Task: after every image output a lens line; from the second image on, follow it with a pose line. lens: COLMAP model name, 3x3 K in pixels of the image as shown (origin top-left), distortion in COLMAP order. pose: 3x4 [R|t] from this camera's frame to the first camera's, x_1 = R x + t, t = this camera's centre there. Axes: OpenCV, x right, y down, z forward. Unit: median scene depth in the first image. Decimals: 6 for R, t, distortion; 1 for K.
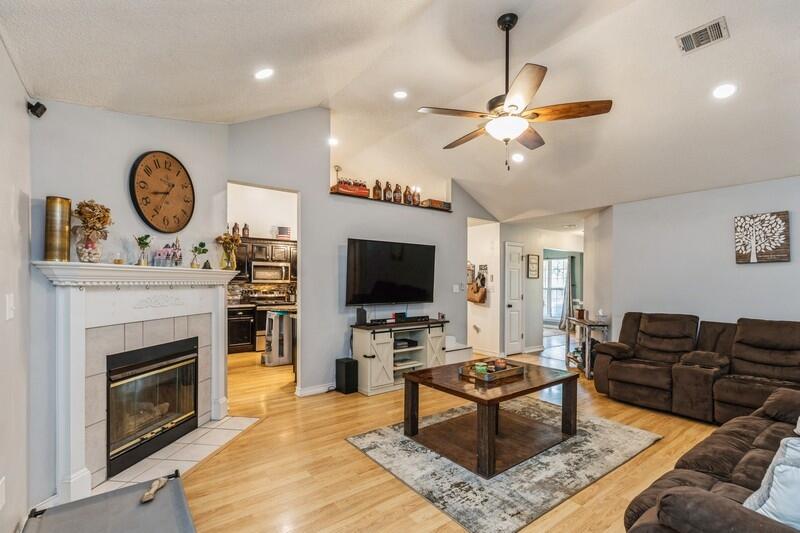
lens RADIAL K [[360.4, 0, 396.8], [0, 360.4, 282.8], [0, 0, 1]] dist [0.006525, -0.002005]
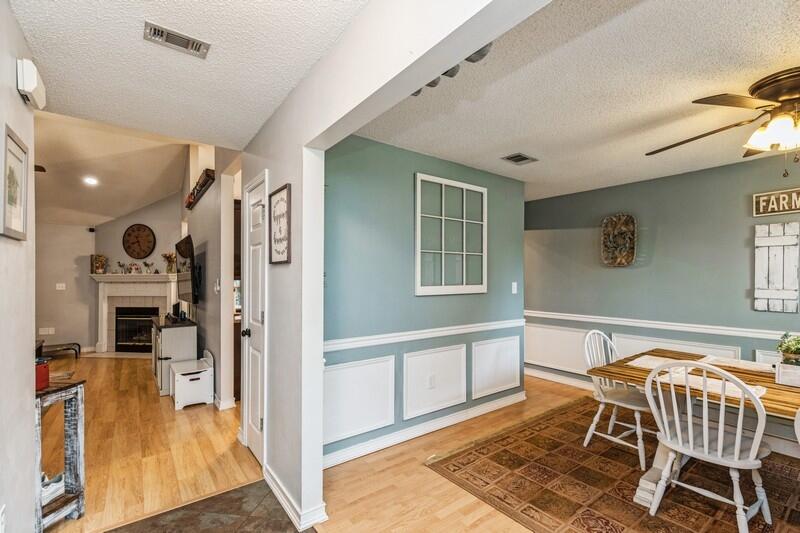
lens RADIAL K [[360.4, 0, 400.8], [0, 360.4, 278.3], [0, 0, 1]] dist [0.006525, -0.002005]
pose [[0.009792, -0.010316, -0.999899, 1.442961], [0.000106, 0.999947, -0.010316, 0.007788], [0.999952, -0.000005, 0.009792, 2.292330]]
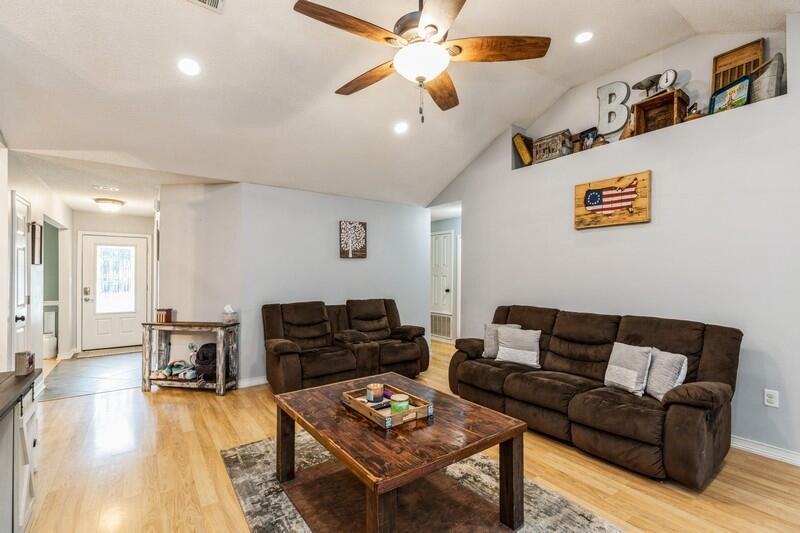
lens RADIAL K [[360.4, 0, 397.8], [0, 360.4, 274.6], [0, 0, 1]] dist [0.006525, -0.002005]
pose [[0.015572, -0.008254, 0.999845, -0.372295], [0.001956, 0.999964, 0.008225, -0.003538], [-0.999877, 0.001828, 0.015588, 0.883932]]
